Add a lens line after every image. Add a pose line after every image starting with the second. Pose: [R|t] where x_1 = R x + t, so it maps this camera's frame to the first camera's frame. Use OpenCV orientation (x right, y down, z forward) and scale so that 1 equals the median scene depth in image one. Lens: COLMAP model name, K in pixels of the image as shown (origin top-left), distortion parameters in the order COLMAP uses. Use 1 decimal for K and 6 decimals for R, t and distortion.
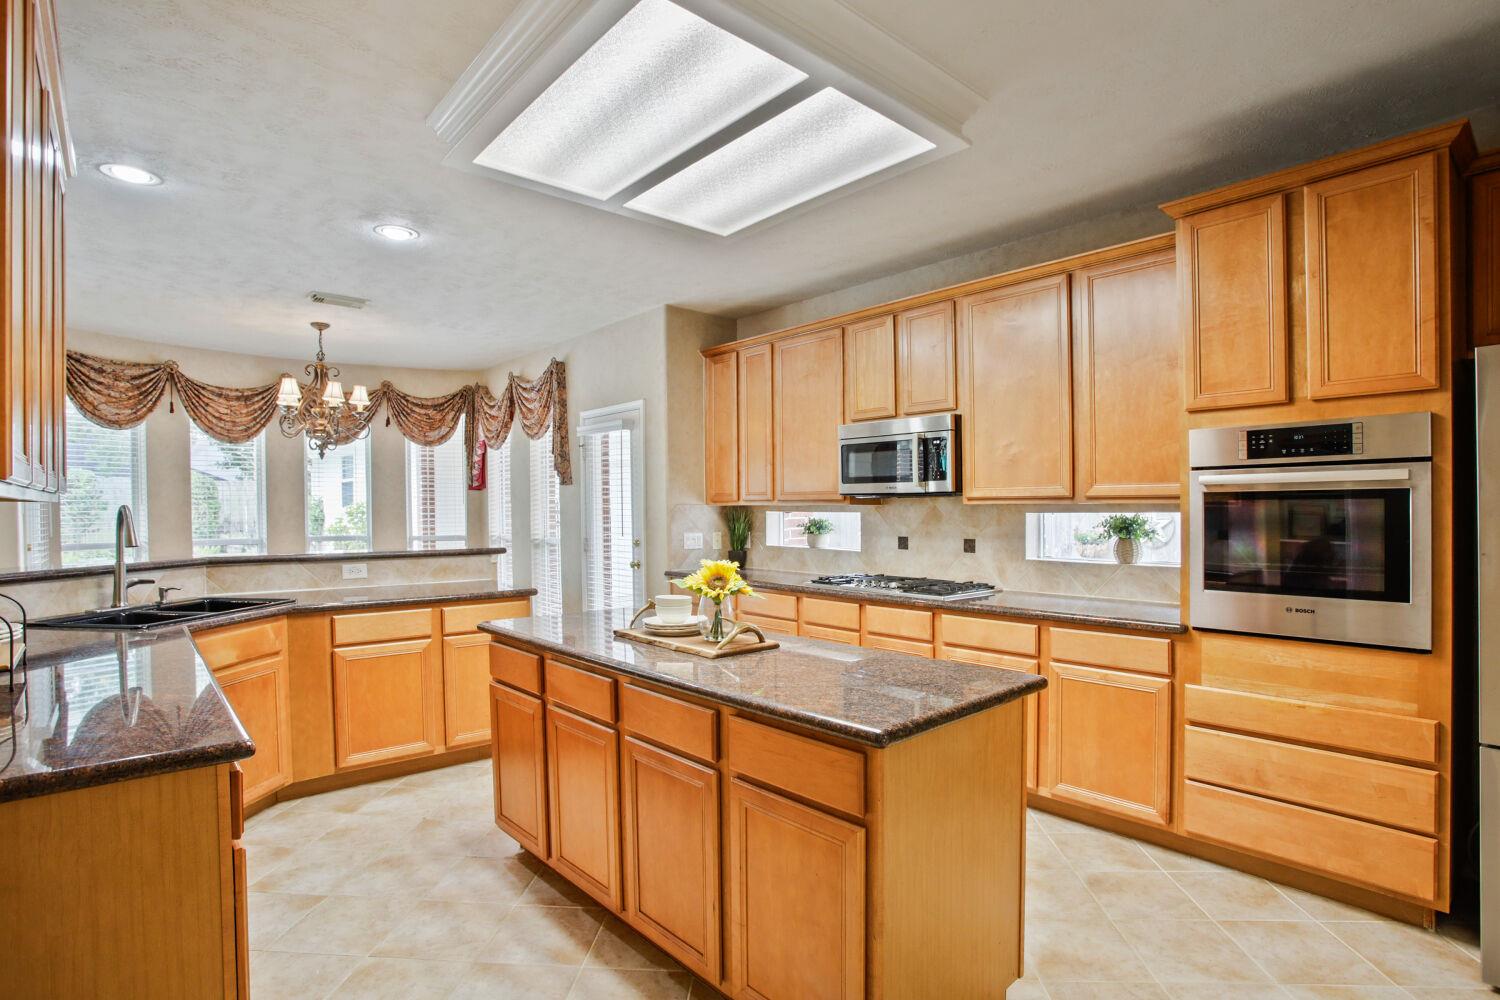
lens RADIAL K [[744.7, 0, 756.4], [0, 744.7, 510.1], [0, 0, 1]] dist [-0.001638, 0.001201]
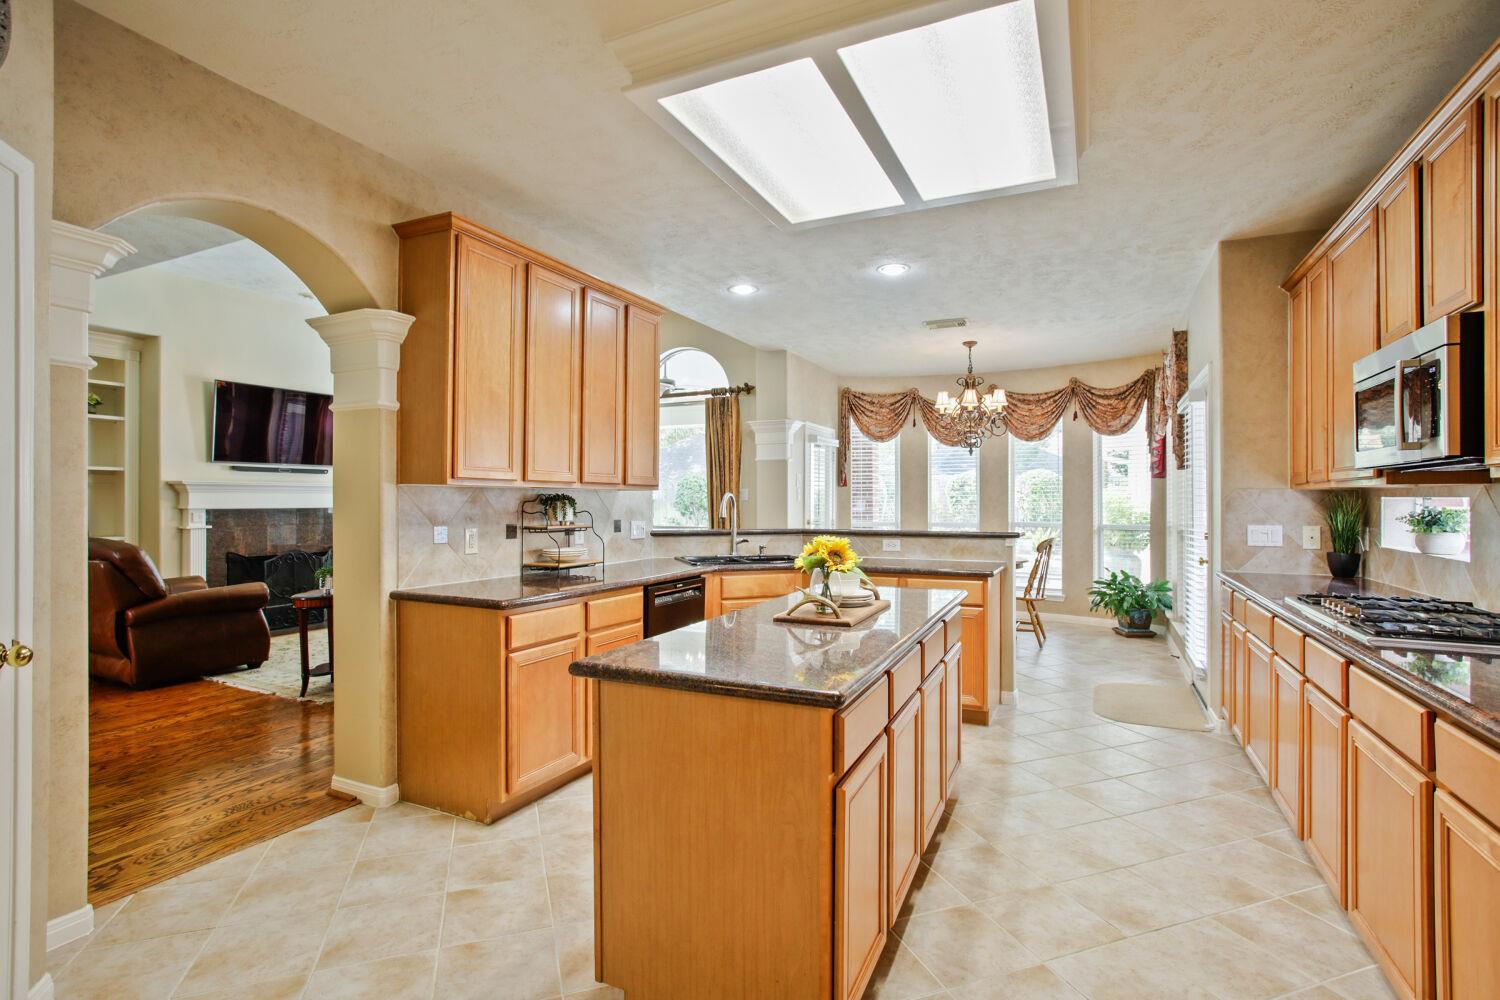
lens RADIAL K [[744.7, 0, 772.3], [0, 744.7, 500.0], [0, 0, 1]] dist [-0.001638, 0.001201]
pose [[0.444310, -0.000922, -0.895873, 0.378307], [-0.002113, 0.999996, -0.002077, 0.006852], [0.895871, 0.002816, 0.444306, 0.202338]]
